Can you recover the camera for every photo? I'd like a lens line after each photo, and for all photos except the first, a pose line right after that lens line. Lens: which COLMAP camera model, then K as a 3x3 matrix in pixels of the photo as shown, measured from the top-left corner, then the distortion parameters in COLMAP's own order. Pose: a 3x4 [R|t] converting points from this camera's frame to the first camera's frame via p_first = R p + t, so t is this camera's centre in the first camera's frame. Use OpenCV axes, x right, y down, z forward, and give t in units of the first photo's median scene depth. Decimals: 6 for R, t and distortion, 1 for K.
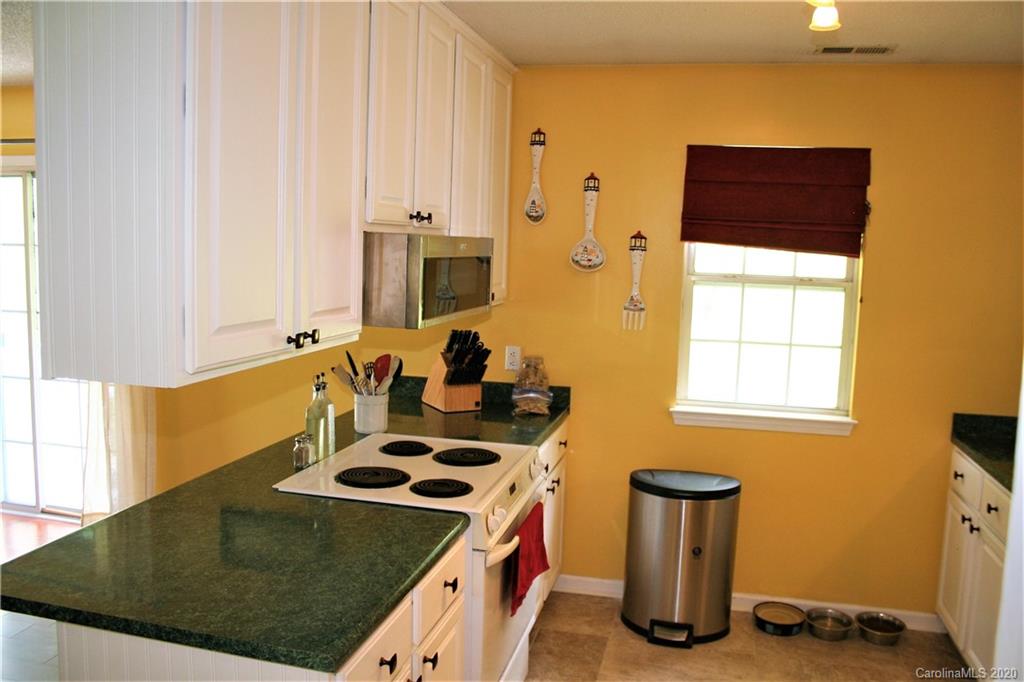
lens RADIAL K [[845.6, 0, 507.8], [0, 845.6, 338.9], [0, 0, 1]] dist [-0.157521, 0.123527]
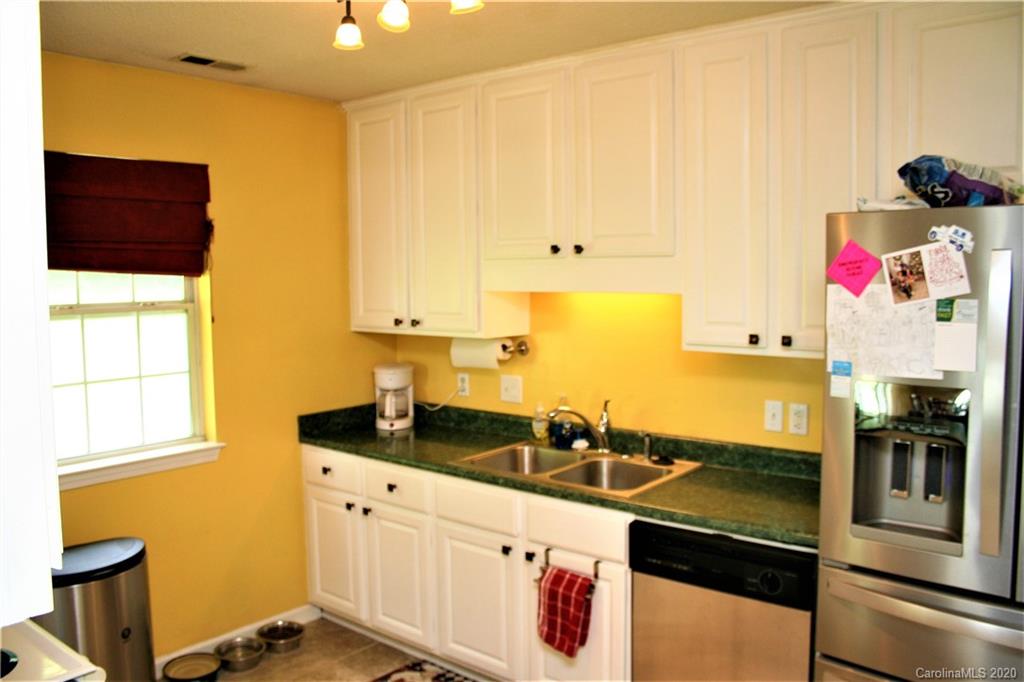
lens RADIAL K [[845.6, 0, 518.4], [0, 845.6, 339.2], [0, 0, 1]] dist [-0.157521, 0.123527]
pose [[0.418089, -0.108414, 0.901914, -0.303907], [0.125360, 0.990239, 0.060920, -0.038383], [-0.899715, 0.087594, 0.427599, 0.254694]]
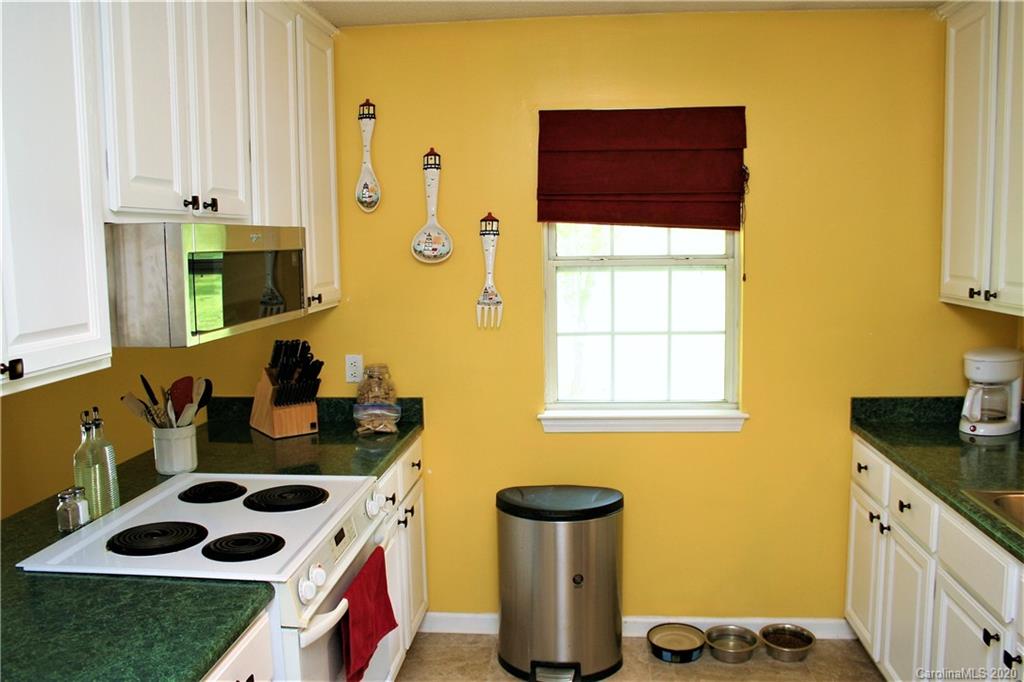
lens RADIAL K [[845.6, 0, 507.3], [0, 845.6, 337.9], [0, 0, 1]] dist [-0.157521, 0.123527]
pose [[0.989002, -0.062828, 0.133894, 0.051870], [0.062508, 0.998023, 0.006598, -0.004571], [-0.134044, 0.001844, 0.990974, 0.143719]]
